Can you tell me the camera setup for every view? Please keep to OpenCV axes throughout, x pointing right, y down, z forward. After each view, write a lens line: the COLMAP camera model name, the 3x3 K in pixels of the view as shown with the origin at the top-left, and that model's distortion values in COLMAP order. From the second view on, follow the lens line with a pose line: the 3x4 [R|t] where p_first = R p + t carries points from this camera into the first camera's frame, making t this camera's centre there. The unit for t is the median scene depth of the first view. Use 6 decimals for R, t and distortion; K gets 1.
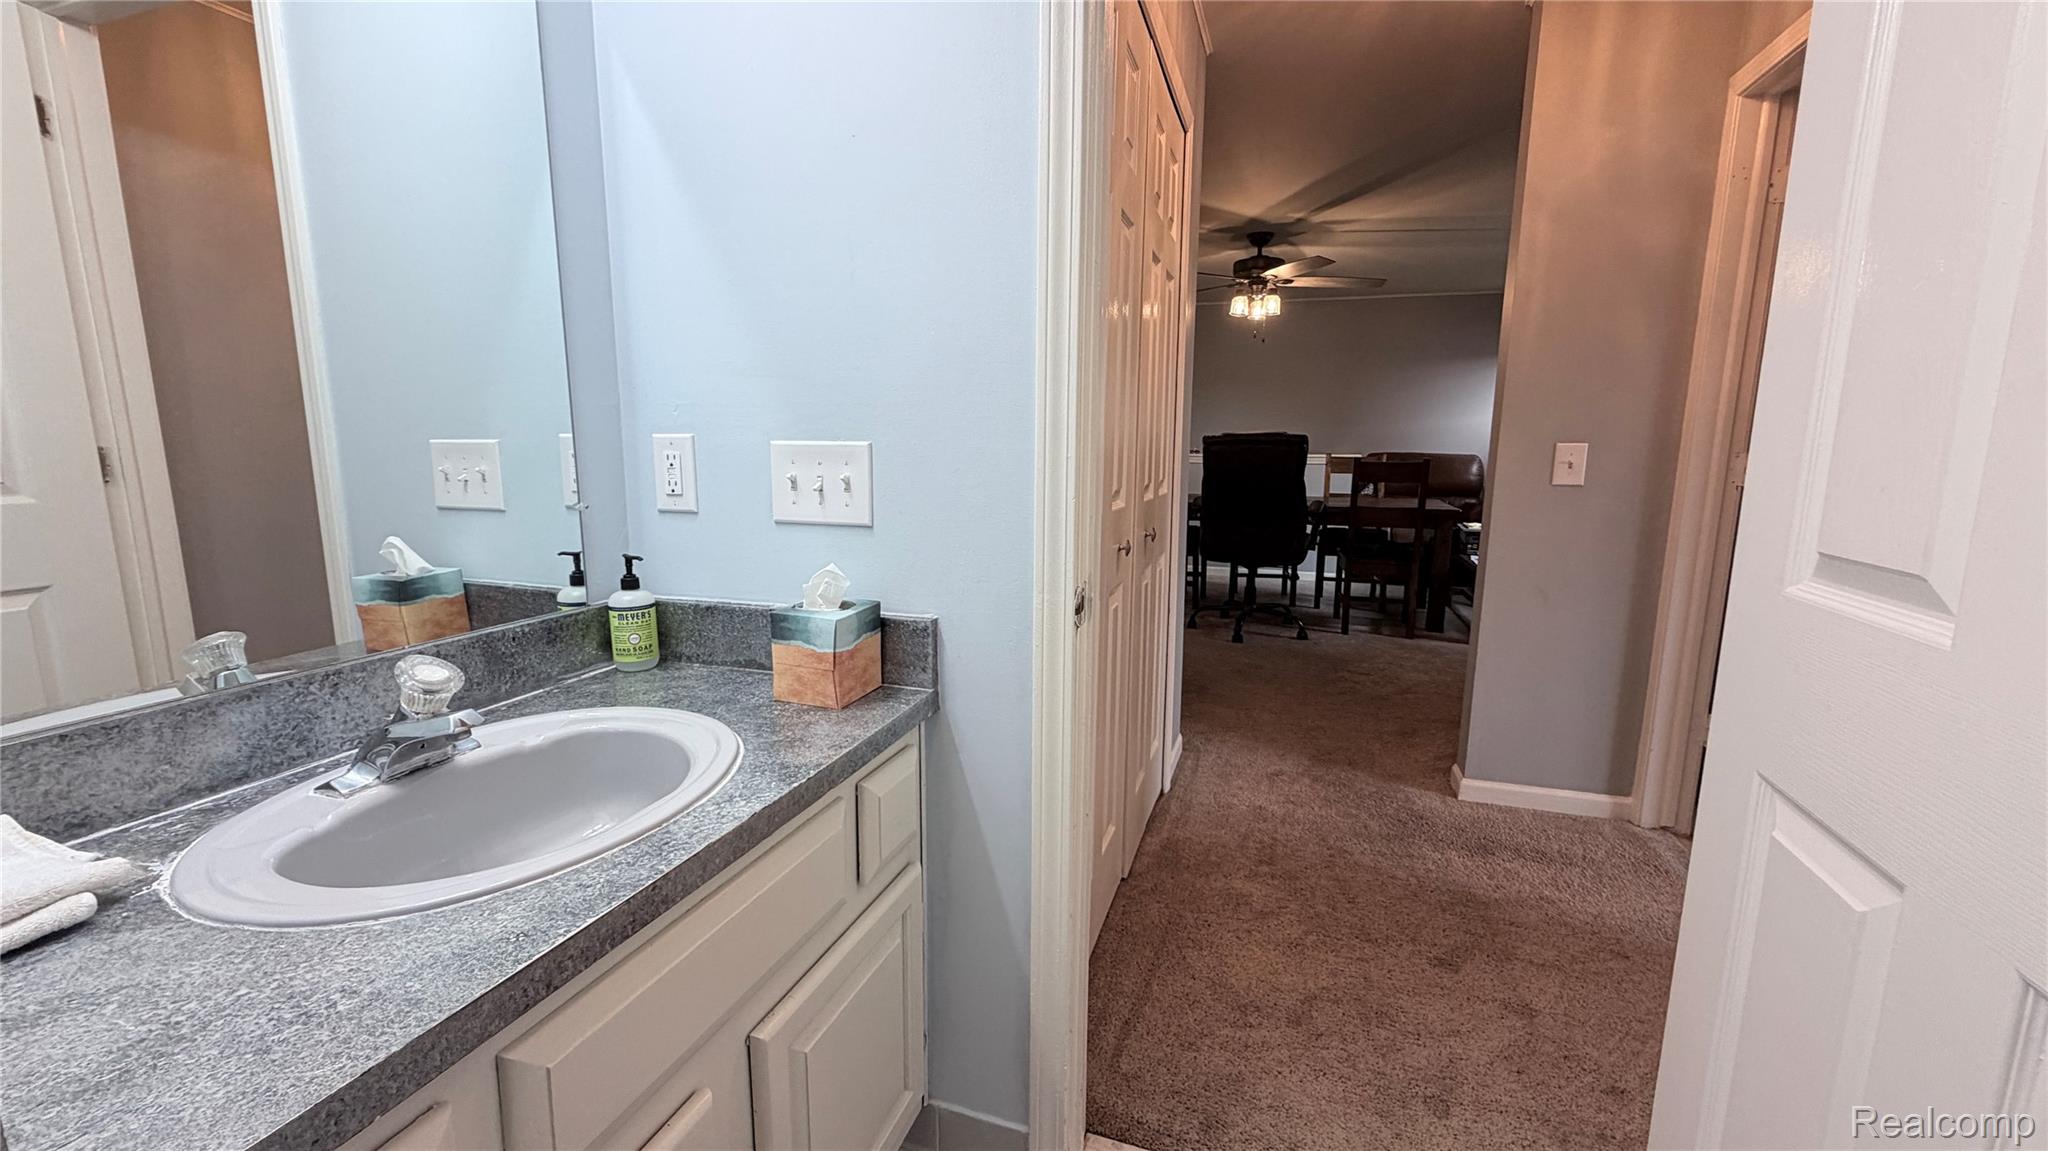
lens RADIAL K [[813.7, 0, 1019.2], [0, 813.7, 574.9], [0, 0, 1]] dist [-0.002824, 0.000244]
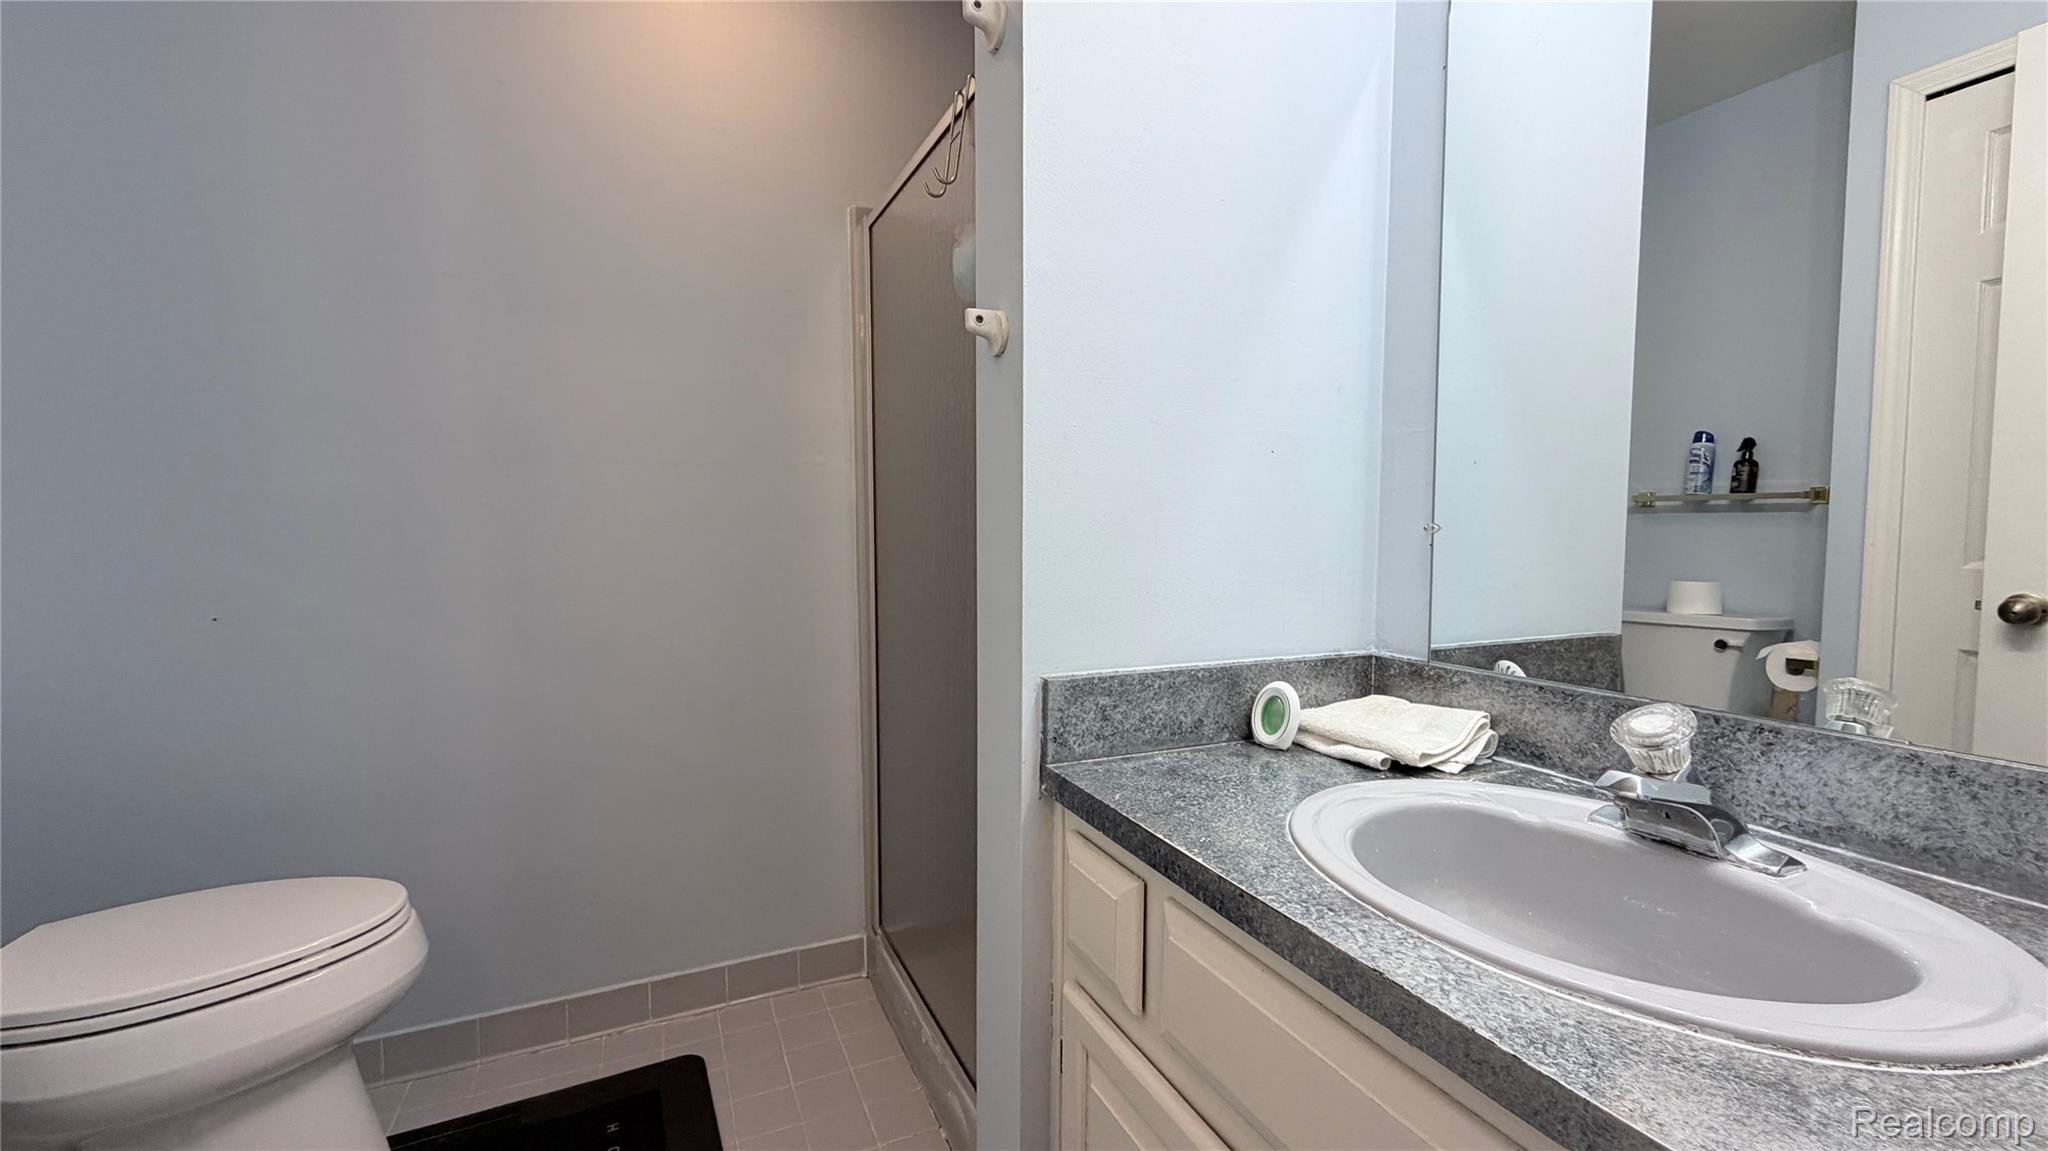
lens RADIAL K [[813.7, 0, 1016.4], [0, 813.7, 572.4], [0, 0, 1]] dist [-0.002824, 0.000244]
pose [[-0.722756, 0.031698, -0.690376, 0.341899], [-0.117599, 0.978738, 0.168053, -0.103039], [0.681025, 0.202649, -0.703661, 1.224679]]
